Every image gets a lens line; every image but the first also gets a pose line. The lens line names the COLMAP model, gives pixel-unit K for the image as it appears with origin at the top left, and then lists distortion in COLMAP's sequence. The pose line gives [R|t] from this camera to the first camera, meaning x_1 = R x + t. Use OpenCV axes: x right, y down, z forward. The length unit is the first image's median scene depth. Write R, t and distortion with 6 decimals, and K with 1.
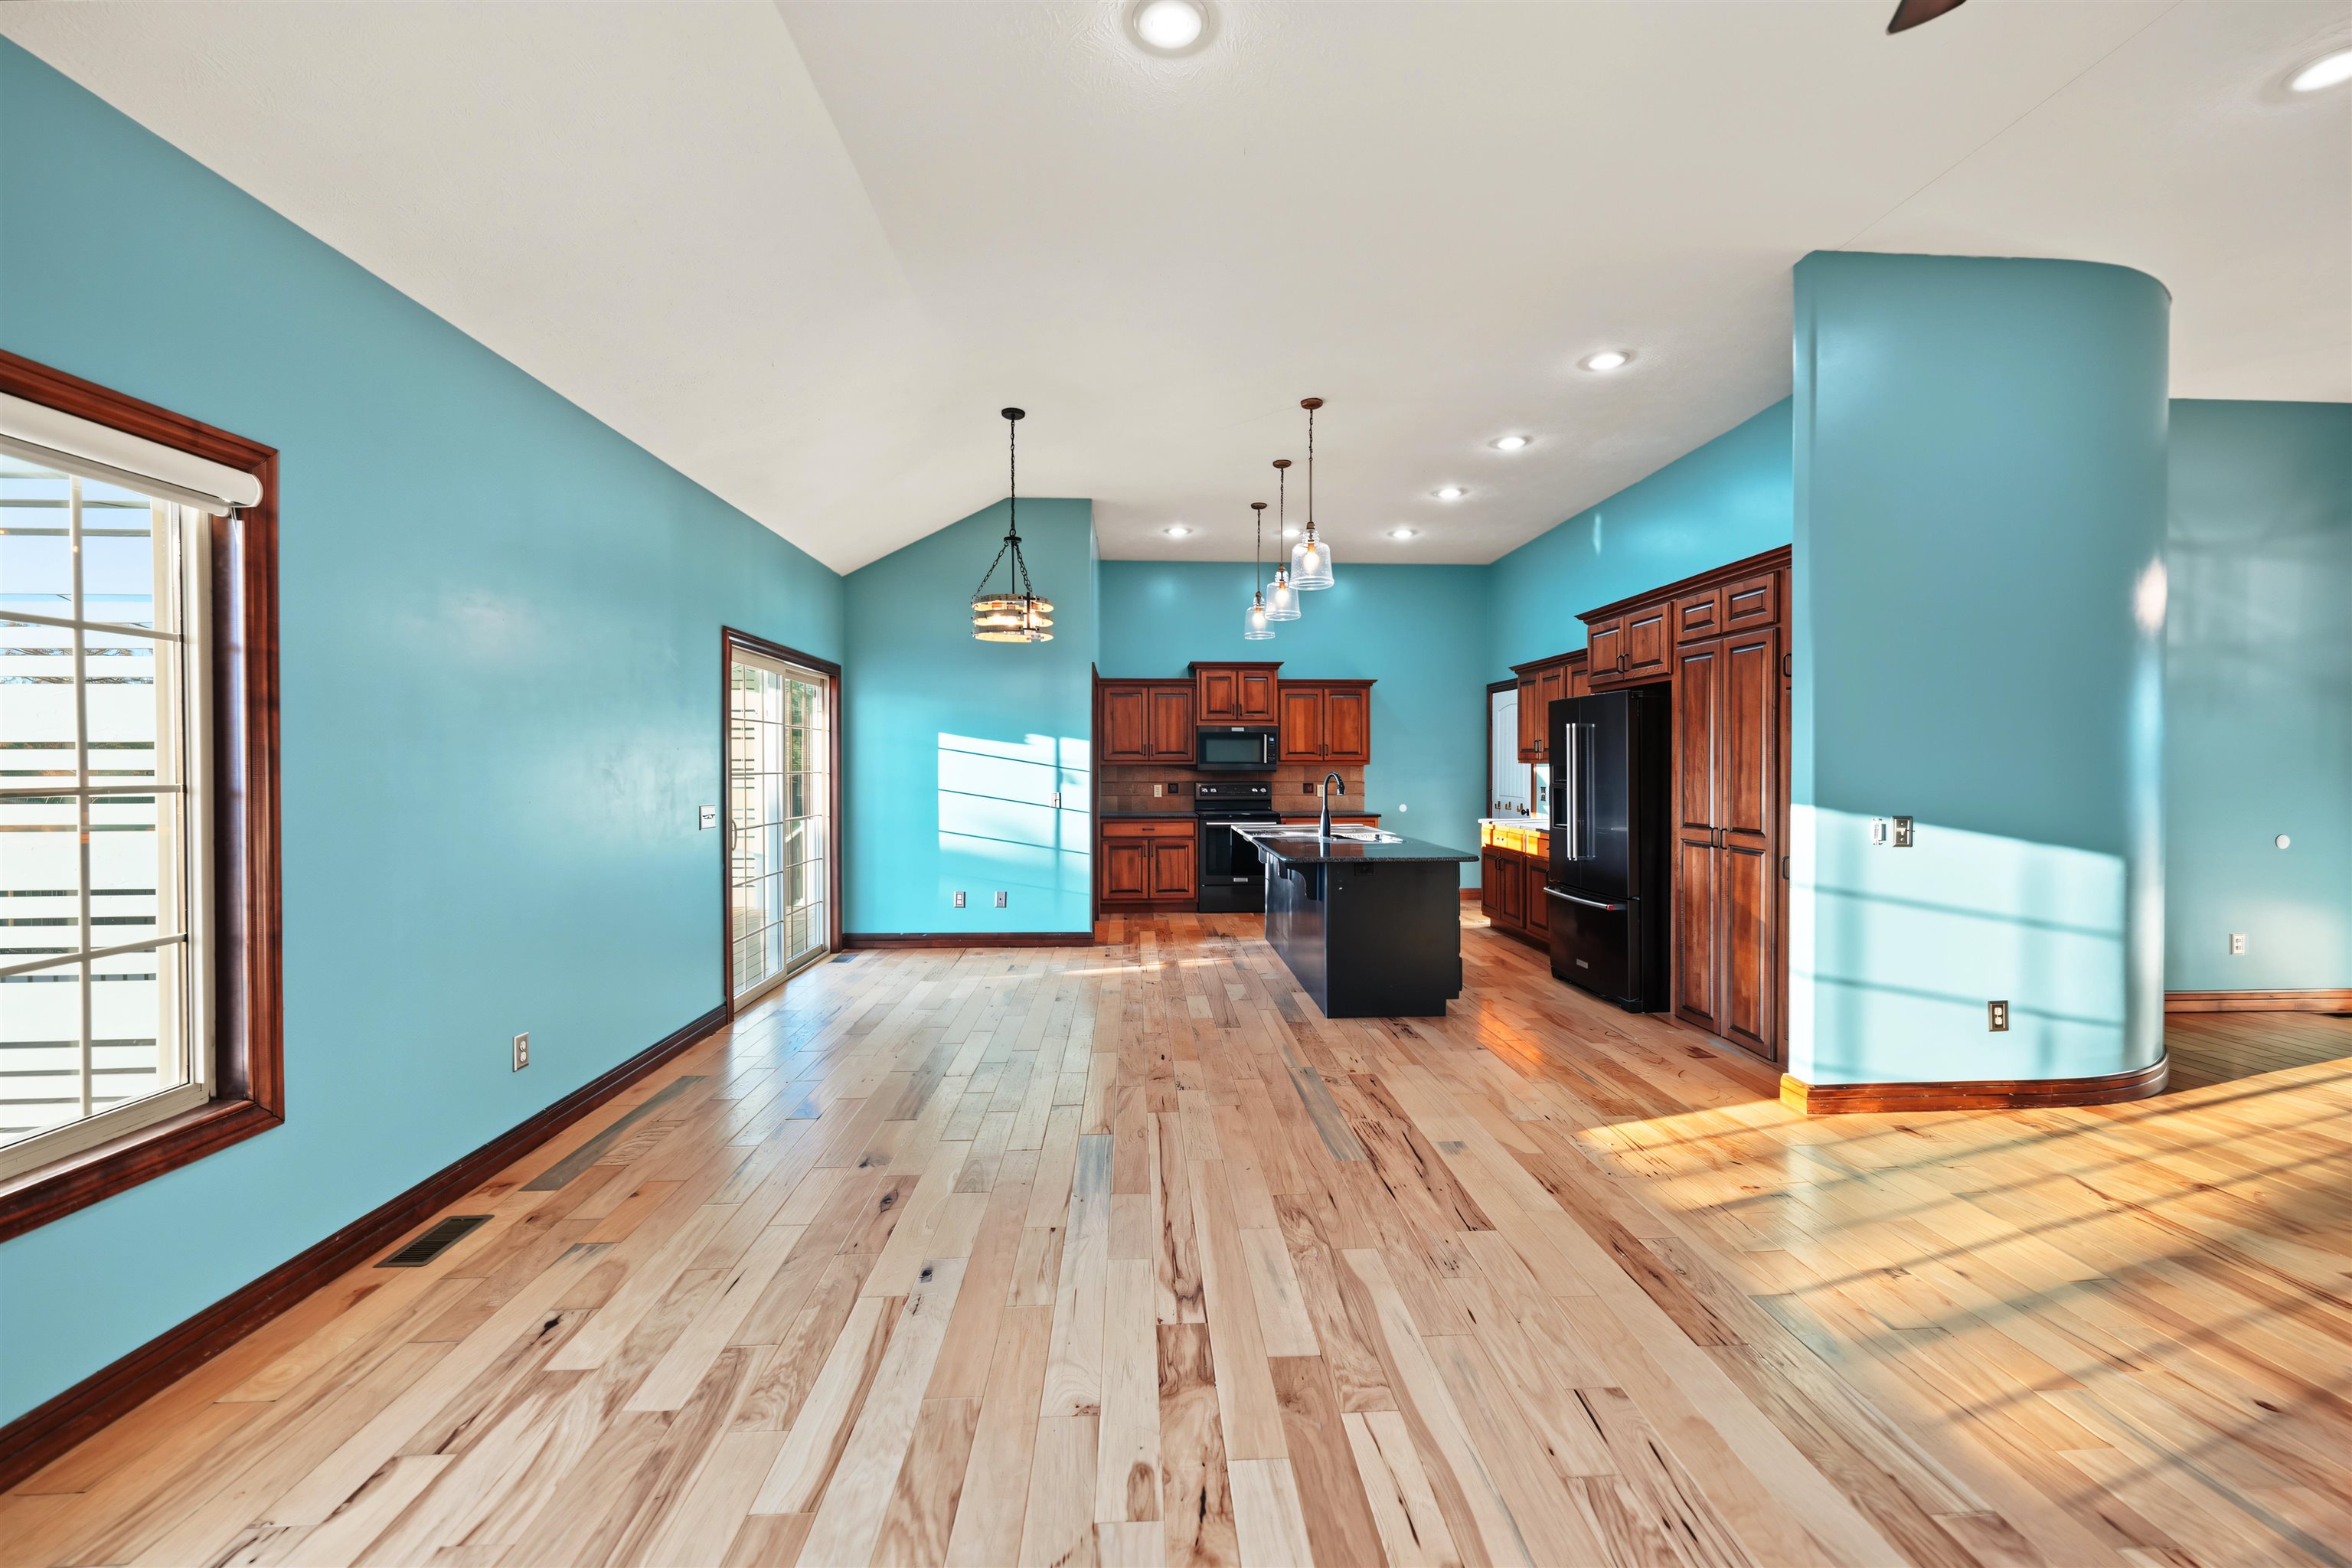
lens RADIAL K [[935.2, 0, 1188.2], [0, 935.2, 773.8], [0, 0, 1]] dist [-0.001847, -0.000341]
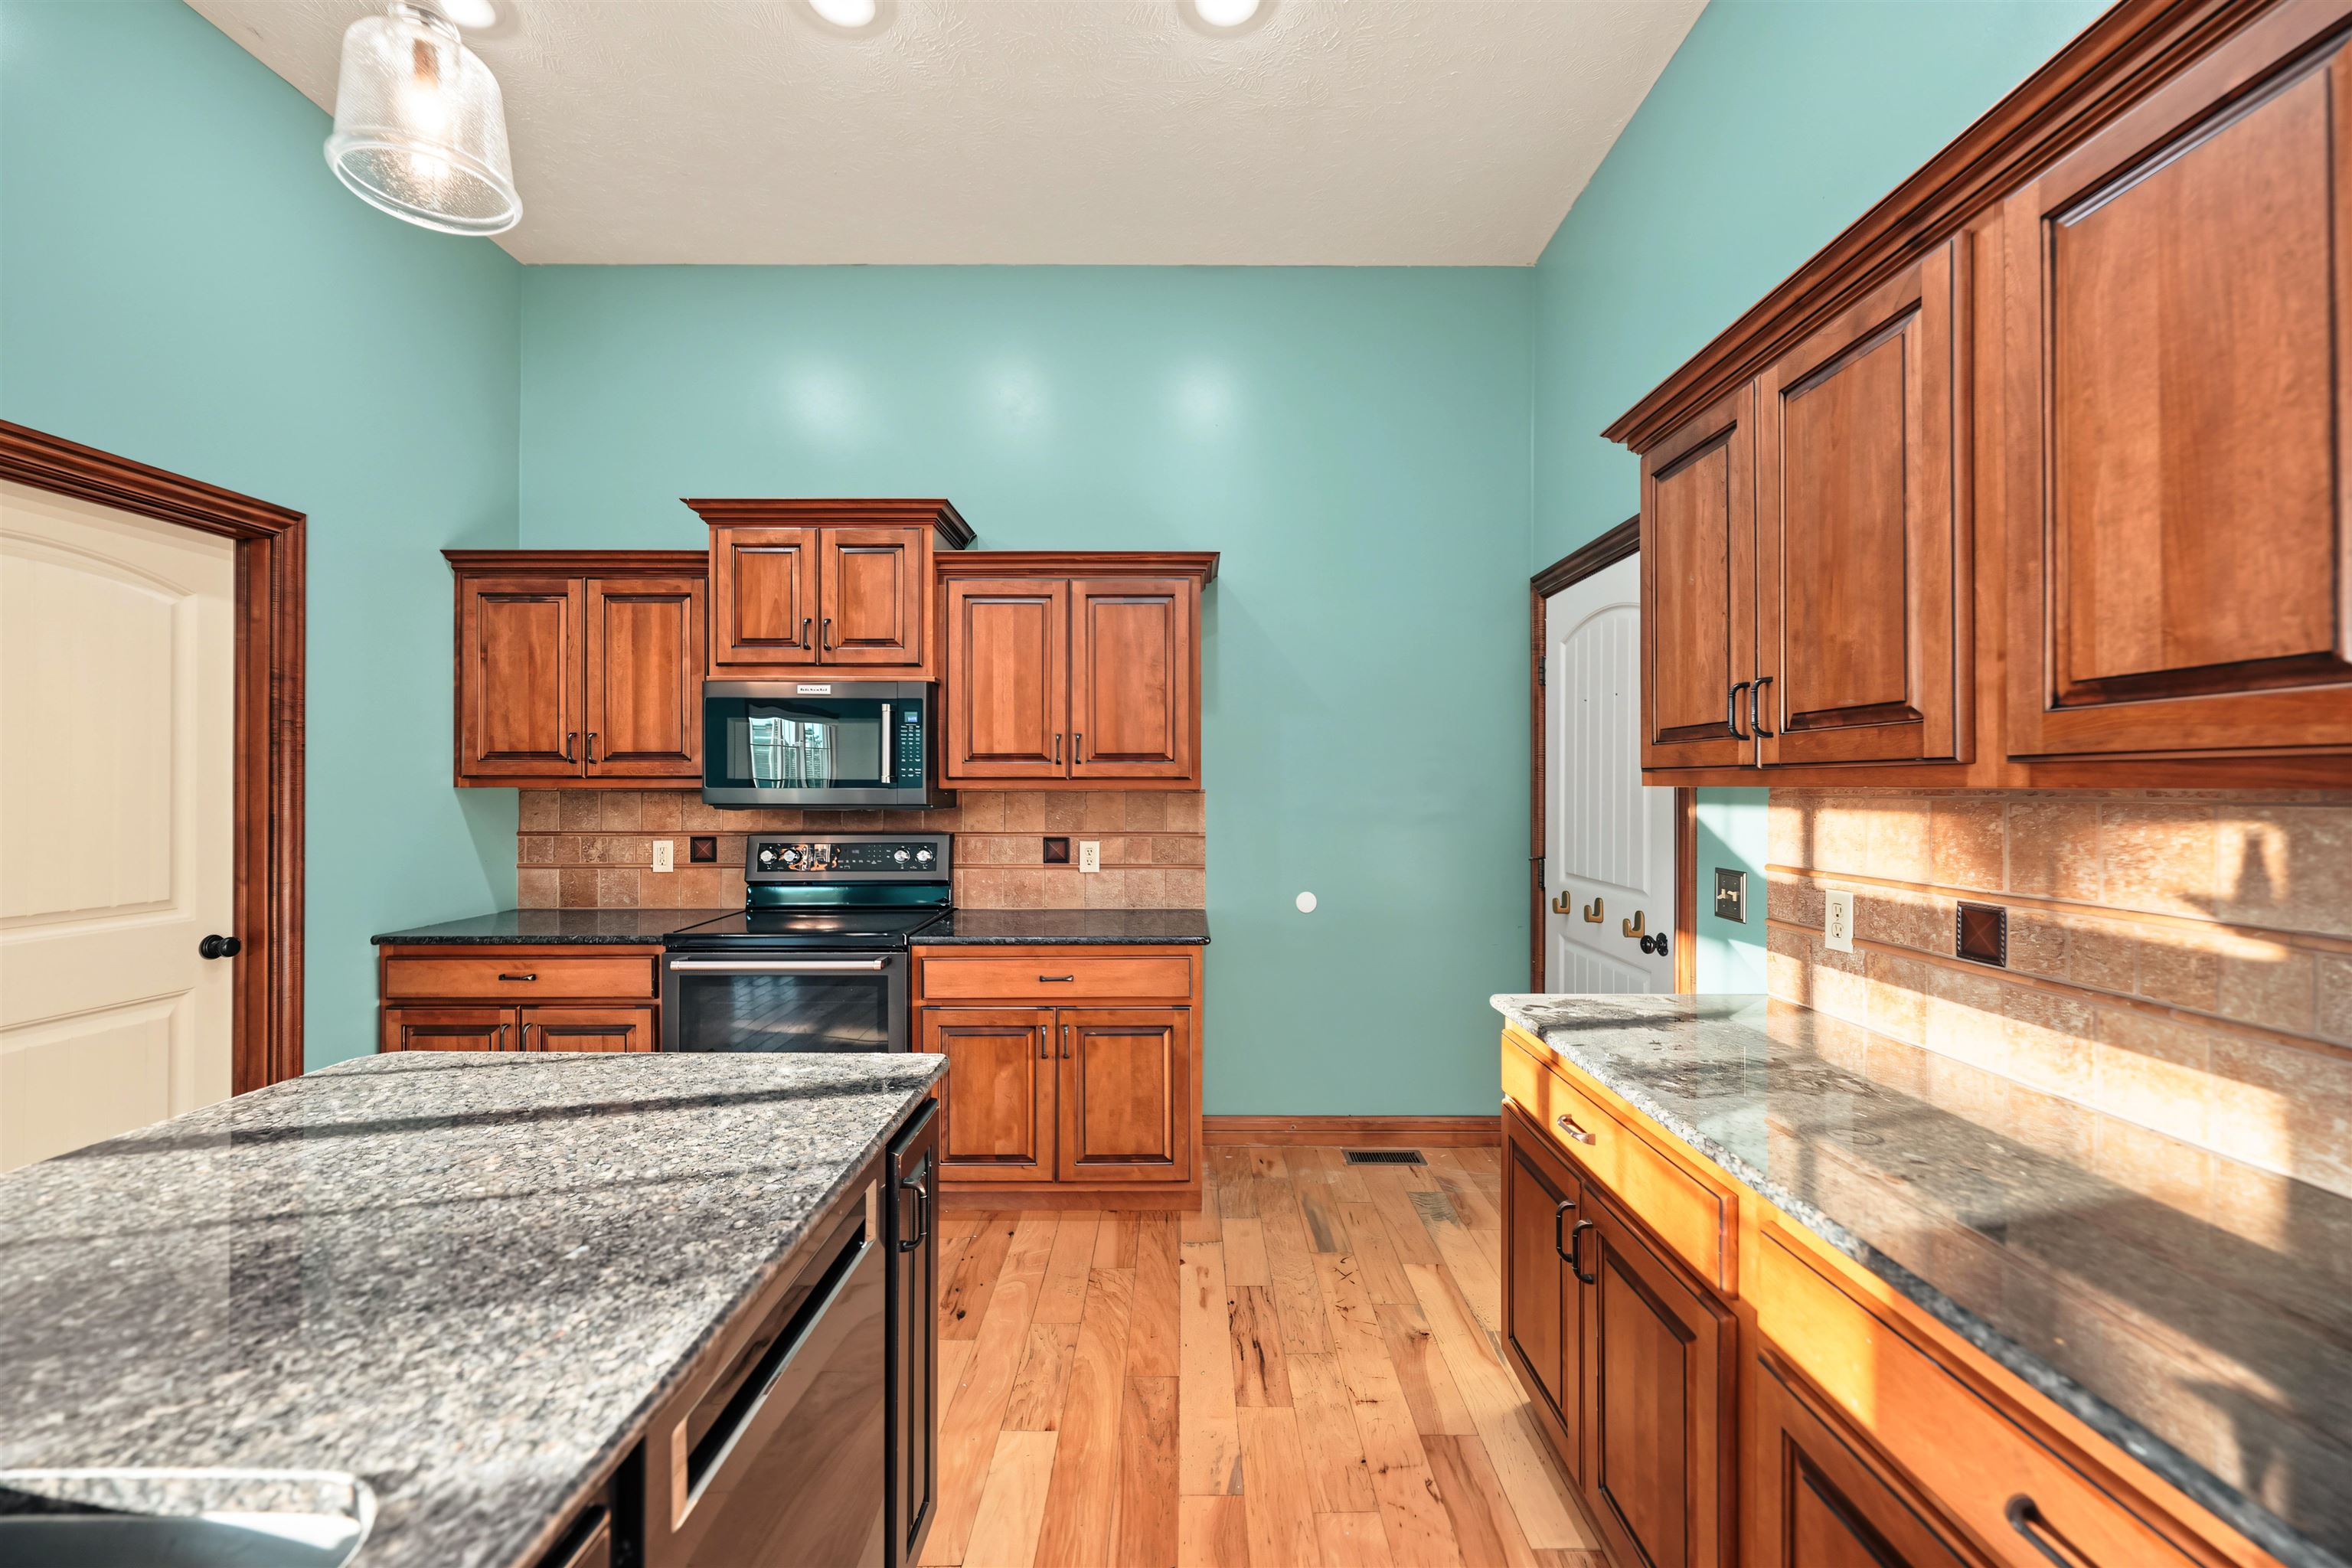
lens RADIAL K [[935.2, 0, 1179.4], [0, 935.2, 784.9], [0, 0, 1]] dist [-0.001847, -0.000341]
pose [[0.998036, 0.000739, -0.062635, 0.494724], [-0.001529, 0.999920, -0.012575, -0.015955], [0.062620, 0.012646, 0.997957, 1.513164]]
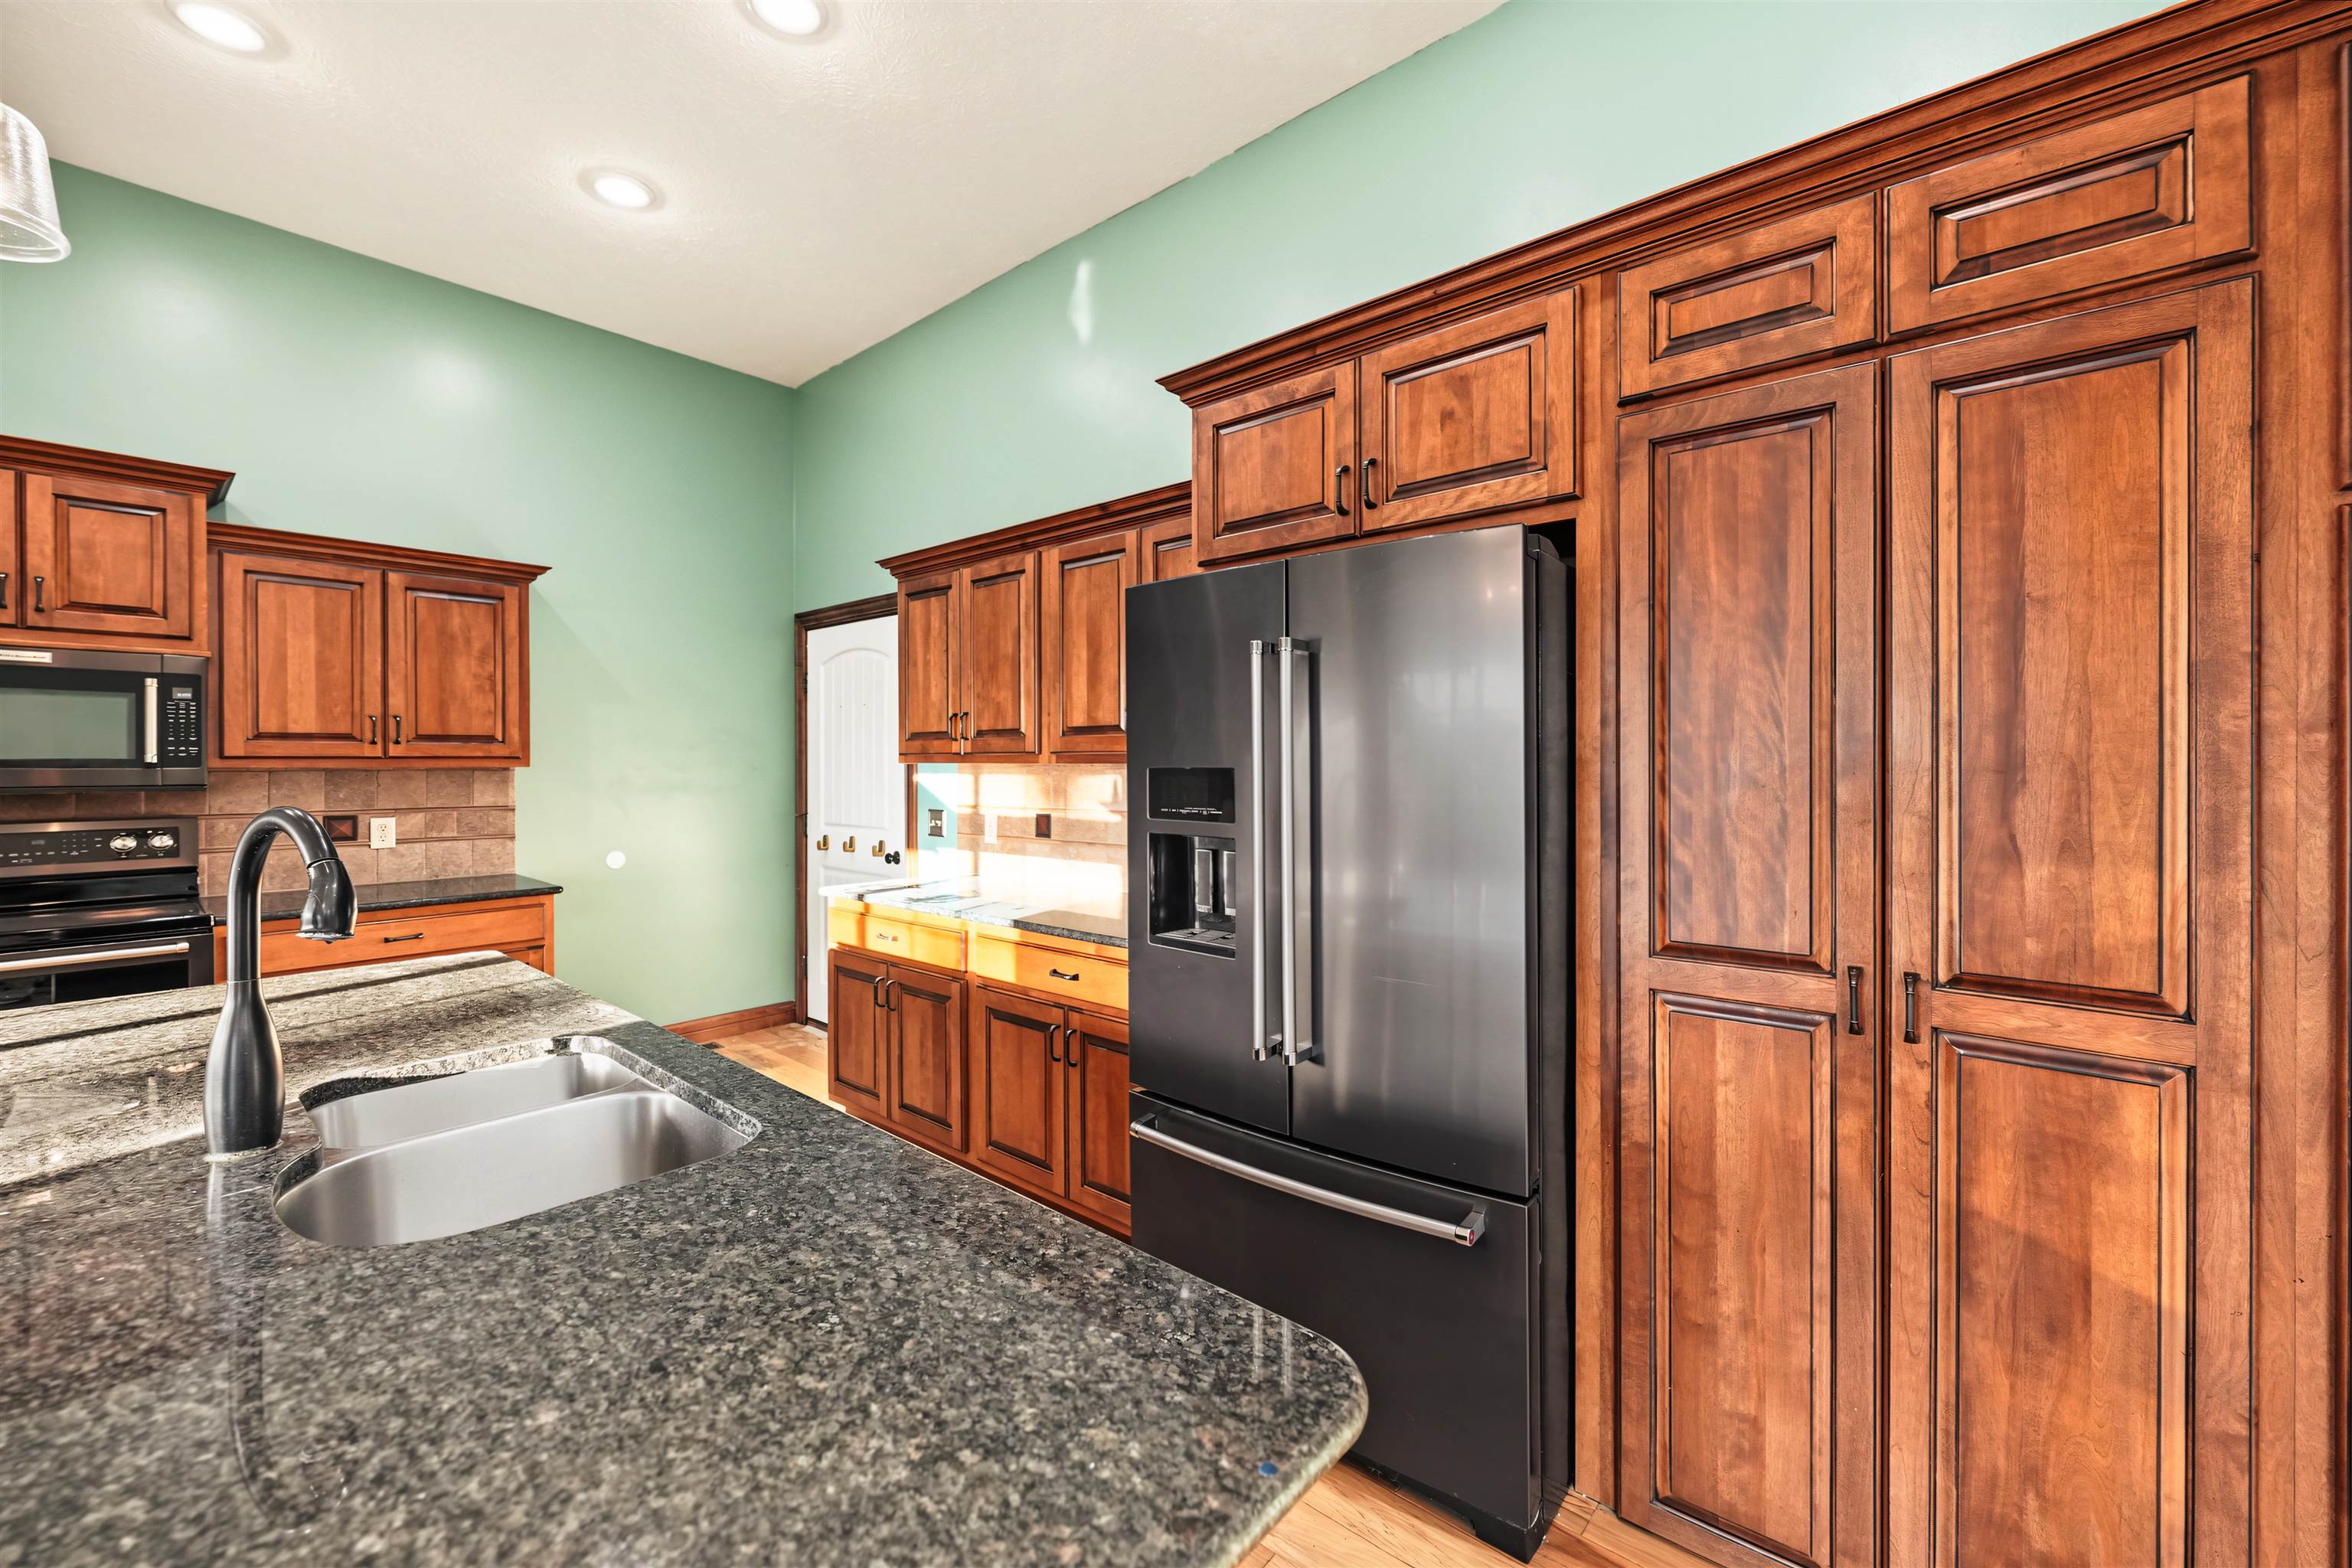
lens RADIAL K [[935.2, 0, 1189.6], [0, 935.2, 756.6], [0, 0, 1]] dist [-0.001847, -0.000341]
pose [[0.695984, 0.002629, 0.718053, 0.233734], [0.010287, 0.999854, -0.013632, -0.012991], [-0.717984, 0.016874, 0.695855, 1.166000]]
